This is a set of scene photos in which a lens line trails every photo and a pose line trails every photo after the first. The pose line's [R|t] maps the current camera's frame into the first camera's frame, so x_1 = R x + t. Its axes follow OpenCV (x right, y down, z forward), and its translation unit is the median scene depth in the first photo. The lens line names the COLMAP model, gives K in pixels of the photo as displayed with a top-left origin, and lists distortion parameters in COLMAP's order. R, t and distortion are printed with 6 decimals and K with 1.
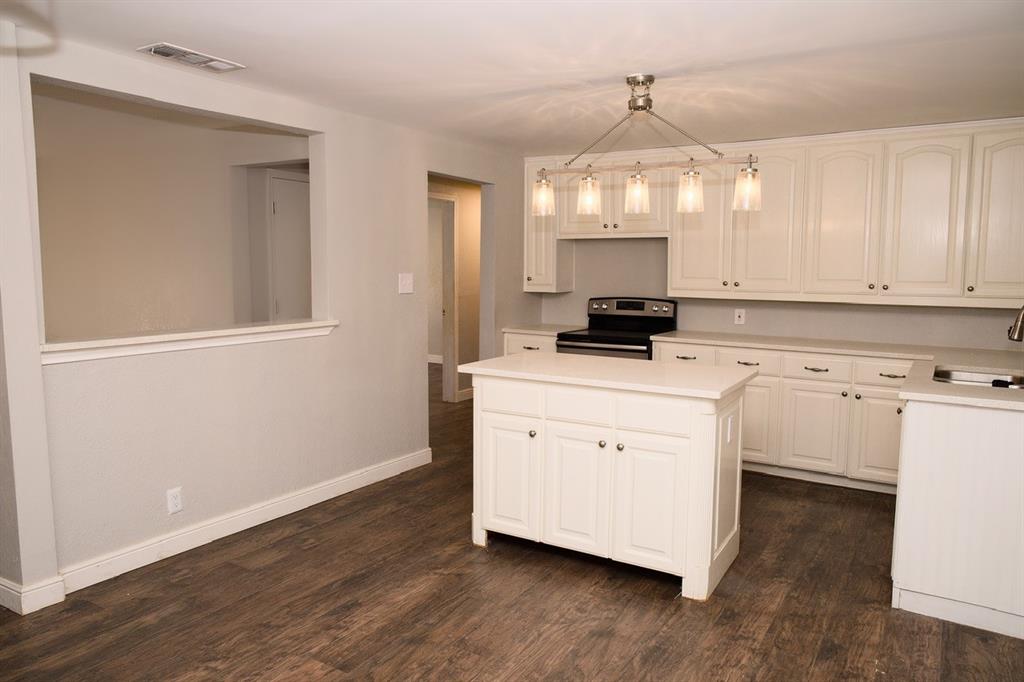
lens RADIAL K [[709.2, 0, 512.0], [0, 709.2, 341.0], [0, 0, 1]] dist [0.032401, -0.001712]
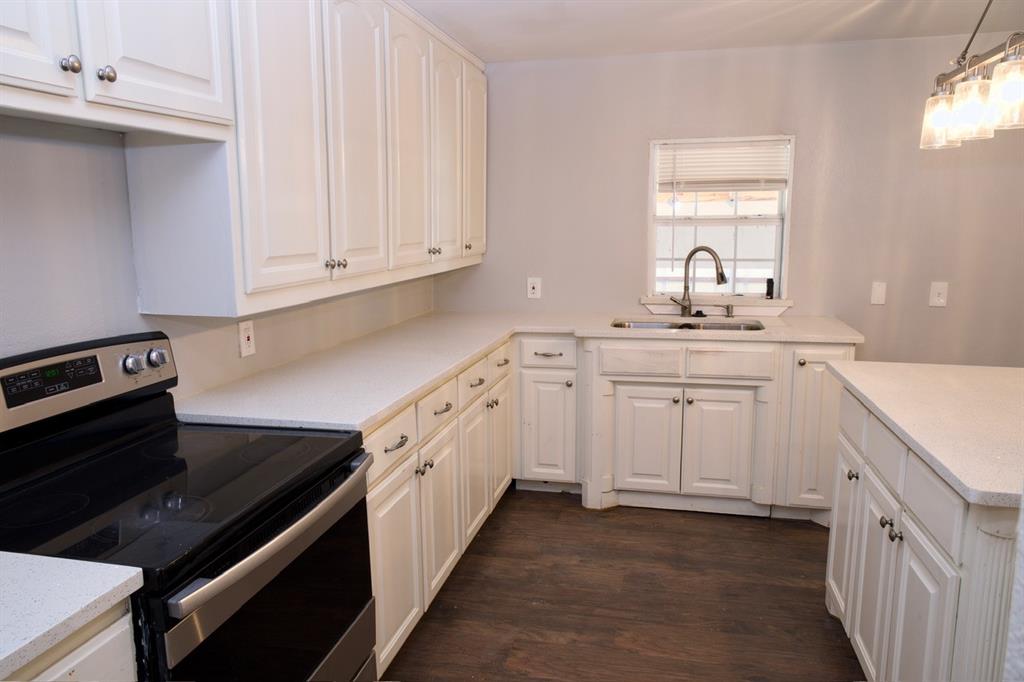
lens RADIAL K [[707.0, 0, 516.3], [0, 707.0, 332.3], [0, 0, 1]] dist [-0.000836, 0.000626]
pose [[-0.320904, -0.160792, 0.933363, -0.238133], [0.103898, 0.973559, 0.203438, -0.173609], [-0.941396, 0.162259, -0.295714, 1.509663]]
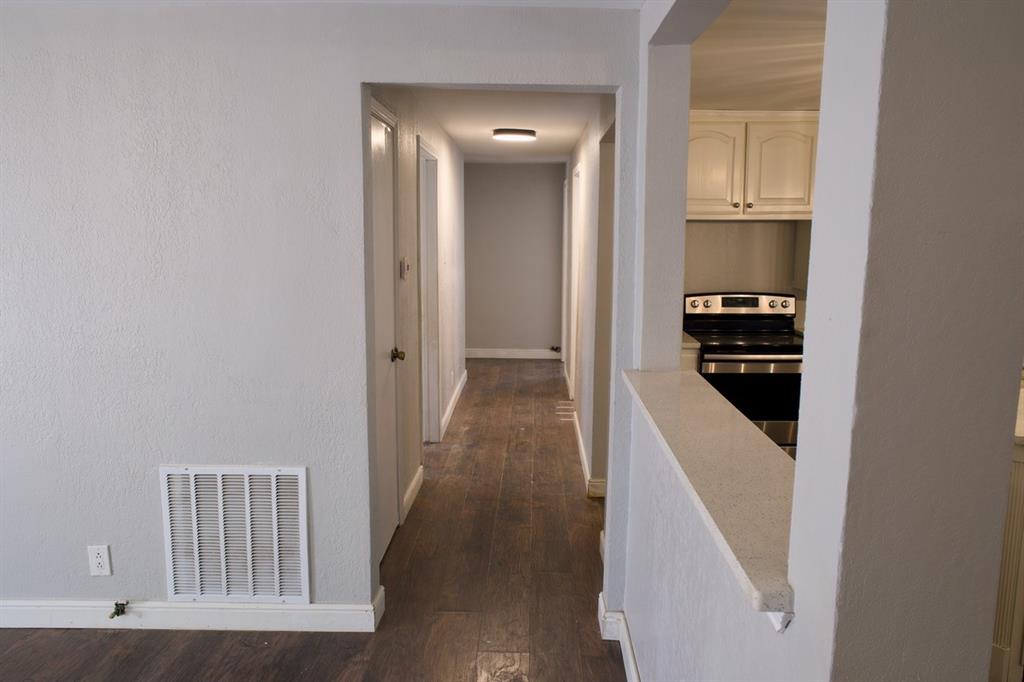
lens RADIAL K [[722.7, 0, 512.0], [0, 722.7, 341.0], [0, 0, 1]] dist [0.002117, 0.002635]
pose [[0.863452, -0.079679, 0.498098, -0.808695], [0.062990, 0.996748, 0.050253, -0.105278], [-0.500482, -0.012016, 0.865664, 0.667851]]
